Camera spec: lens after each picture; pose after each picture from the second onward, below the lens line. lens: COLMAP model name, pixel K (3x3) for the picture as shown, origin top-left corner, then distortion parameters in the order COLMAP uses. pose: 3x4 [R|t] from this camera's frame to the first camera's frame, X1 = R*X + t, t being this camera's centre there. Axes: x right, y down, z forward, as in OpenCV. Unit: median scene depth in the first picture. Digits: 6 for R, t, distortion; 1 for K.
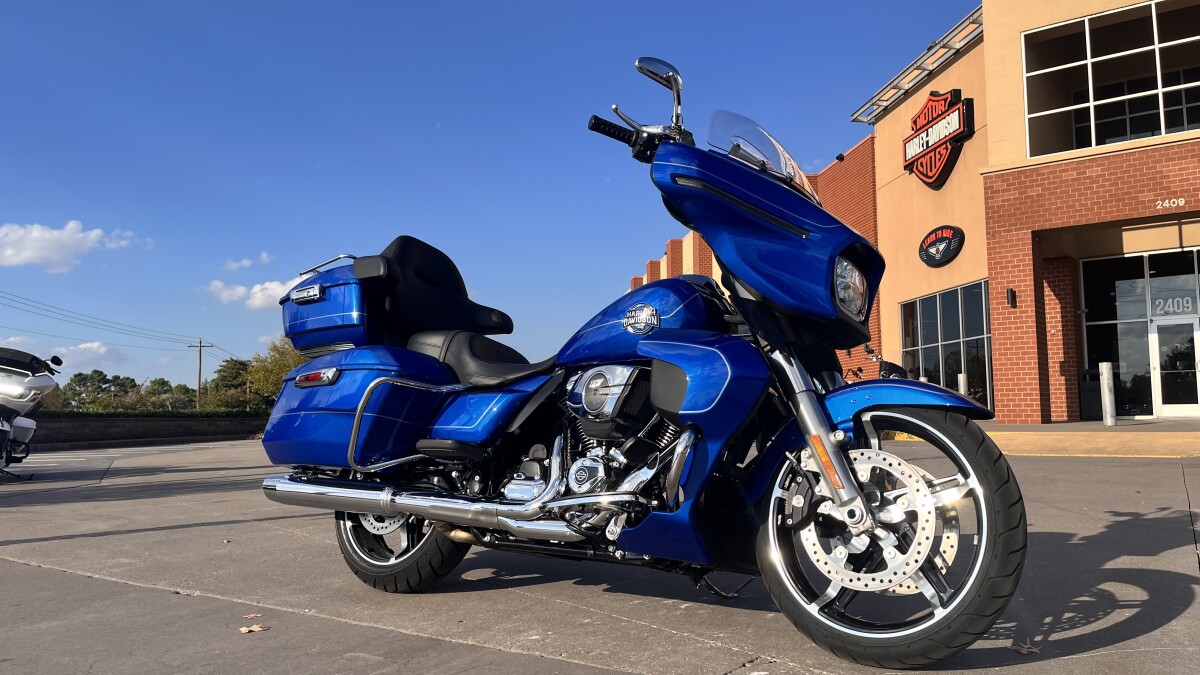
lens RADIAL K [[912.3, 0, 598.0], [0, 912.3, 320.2], [0, 0, 1]] dist [0.009185, 0.002853]
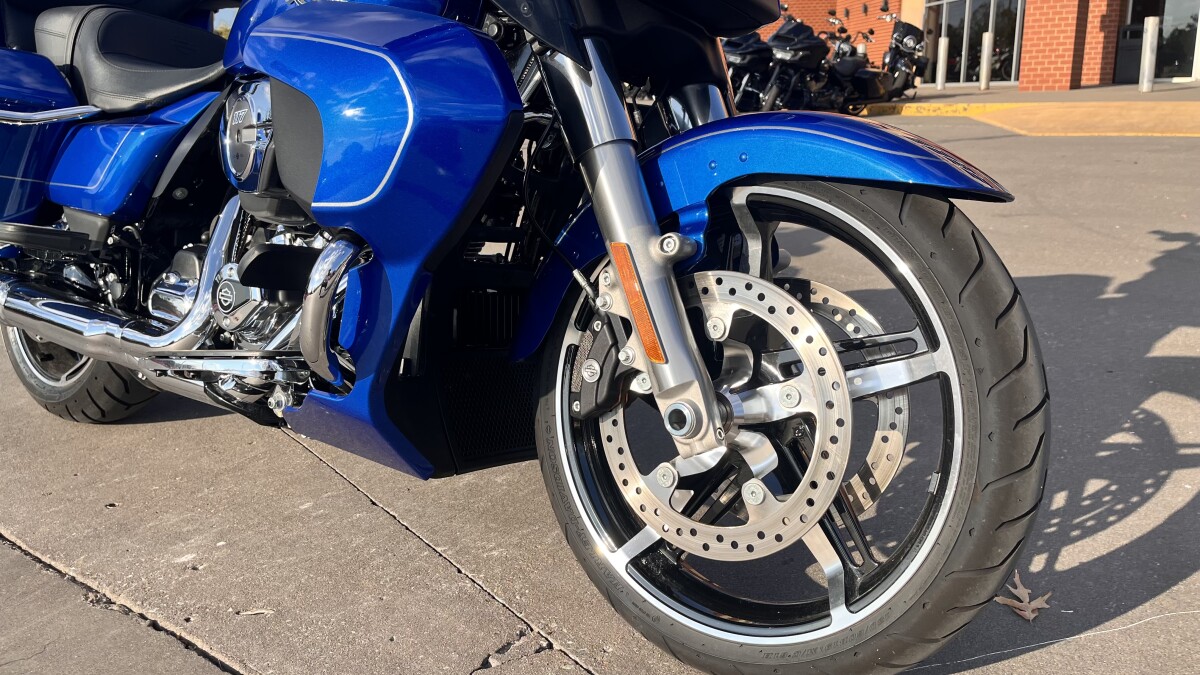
lens RADIAL K [[916.0, 0, 600.0], [0, 916.0, 337.5], [0, 0, 1]] dist [0.079608, -0.124518]
pose [[0.999811, -0.017982, -0.007351, 0.225619], [0.019424, 0.931374, 0.363546, -0.000098], [0.000310, -0.363620, 0.931547, 0.535730]]
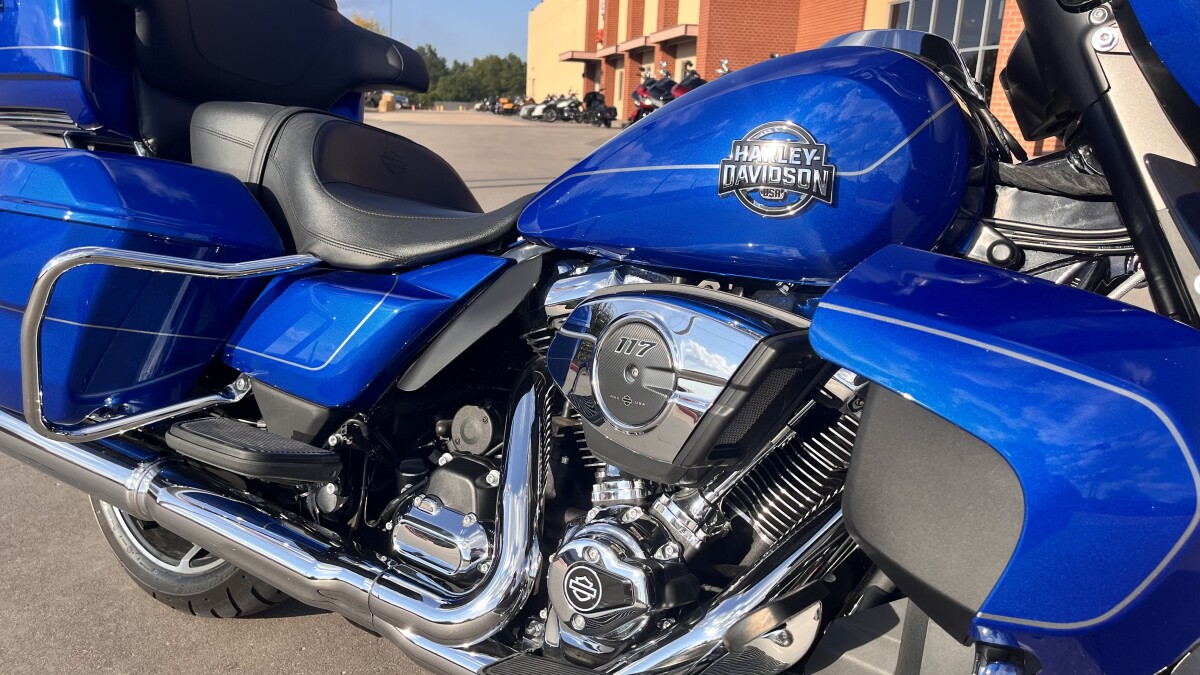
lens RADIAL K [[916.0, 0, 600.0], [0, 916.0, 337.5], [0, 0, 1]] dist [0.079608, -0.124518]
pose [[0.996686, 0.038593, 0.071611, -0.047248], [-0.060920, 0.937490, 0.342639, -0.065891], [-0.053911, -0.345866, 0.936734, 0.745379]]
